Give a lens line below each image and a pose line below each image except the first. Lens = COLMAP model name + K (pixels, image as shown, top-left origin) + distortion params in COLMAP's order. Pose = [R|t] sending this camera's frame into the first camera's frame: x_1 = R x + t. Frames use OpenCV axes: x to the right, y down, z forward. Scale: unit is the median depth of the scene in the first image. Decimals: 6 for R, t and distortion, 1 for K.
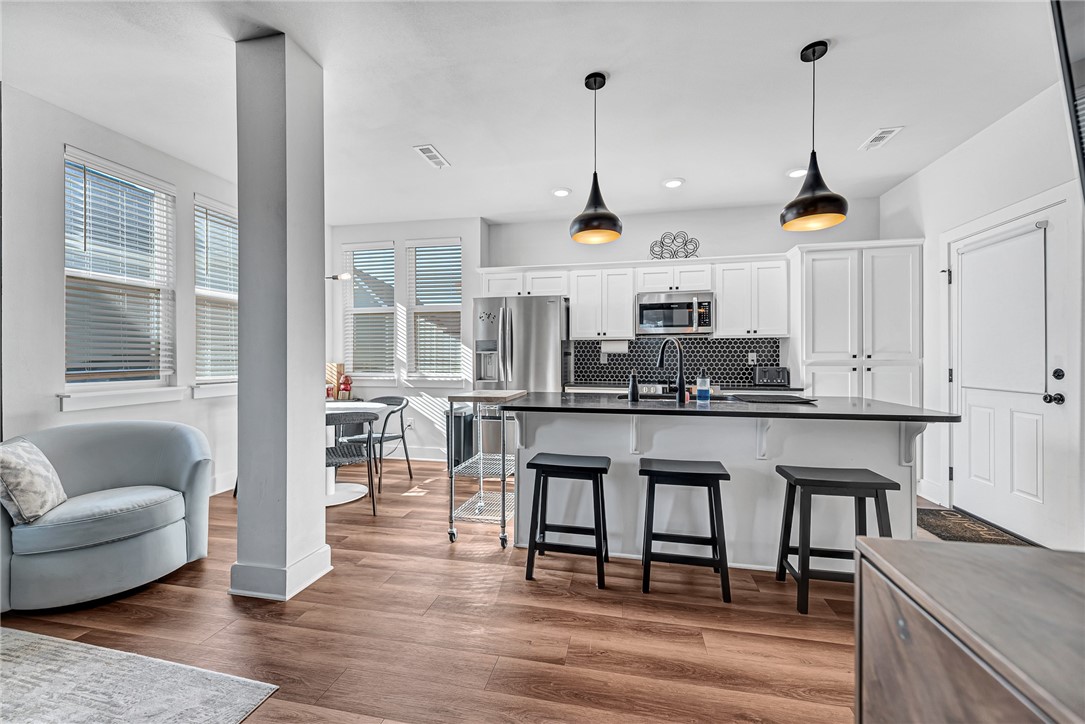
lens RADIAL K [[428.4, 0, 541.0], [0, 428.4, 358.7], [0, 0, 1]] dist [0.008199, -0.002377]
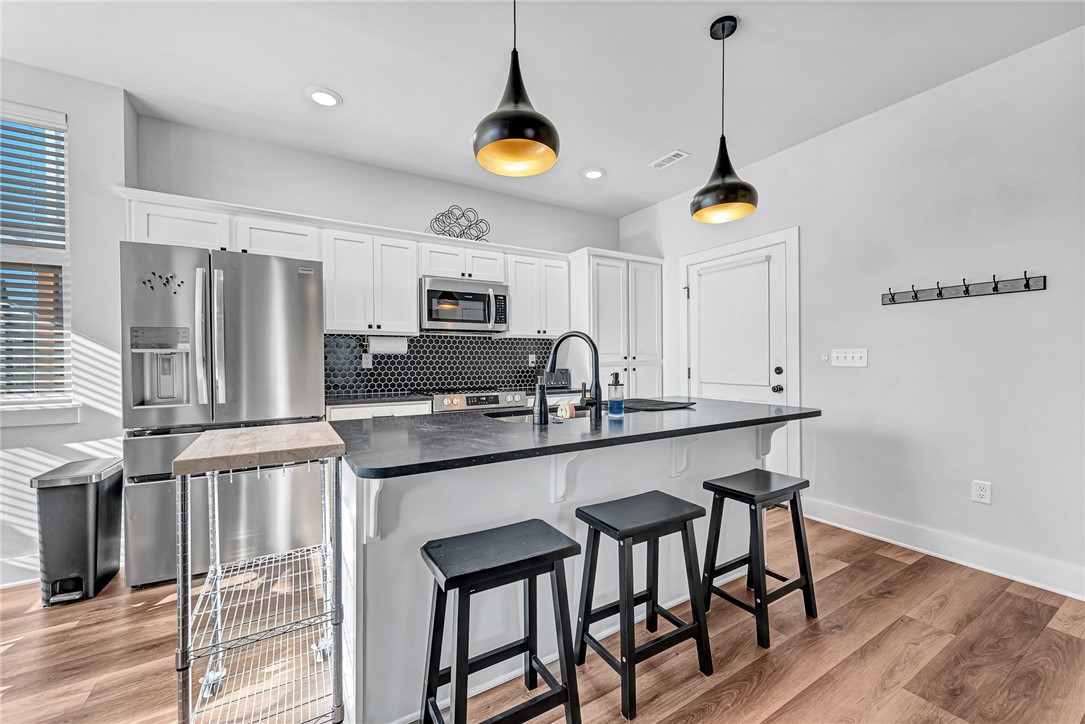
lens RADIAL K [[428.4, 0, 543.7], [0, 428.4, 362.7], [0, 0, 1]] dist [0.008199, -0.002377]
pose [[0.725432, -0.008436, 0.688242, -0.151306], [0.005659, 0.999964, 0.006292, -0.001059], [-0.688271, -0.000670, 0.725454, 0.309322]]
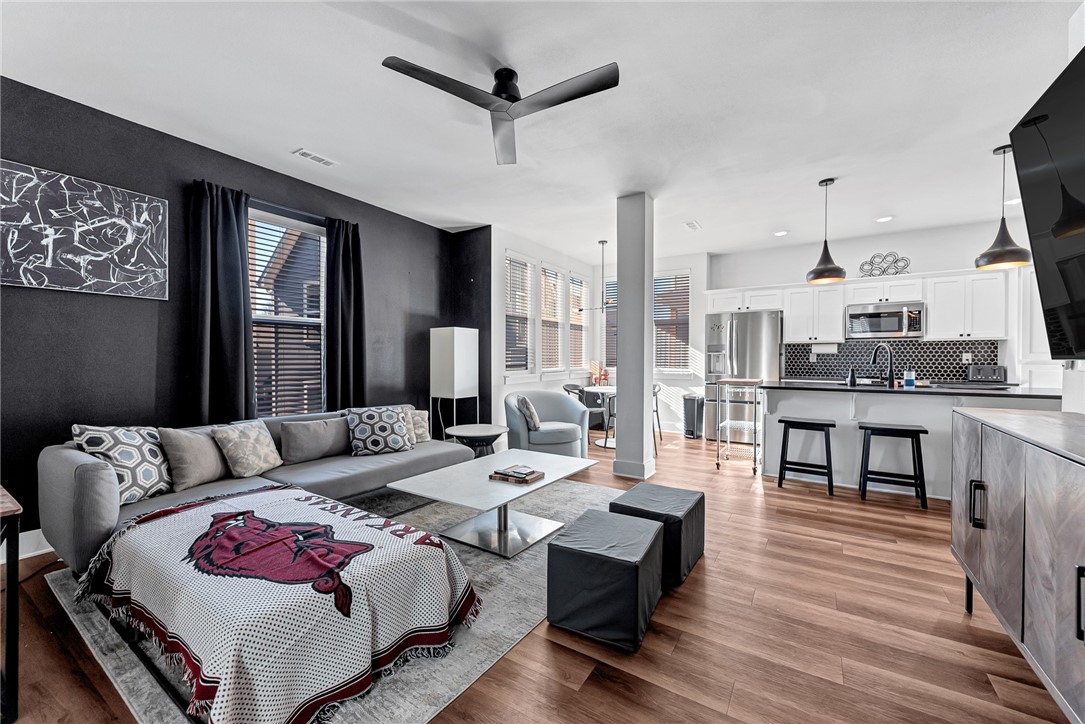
lens RADIAL K [[428.4, 0, 540.1], [0, 428.4, 363.3], [0, 0, 1]] dist [0.008199, -0.002377]
pose [[0.934285, 0.005695, -0.356481, -0.166735], [-0.001394, 0.999923, 0.012322, 0.000818], [0.356524, -0.011016, 0.934221, -0.497207]]
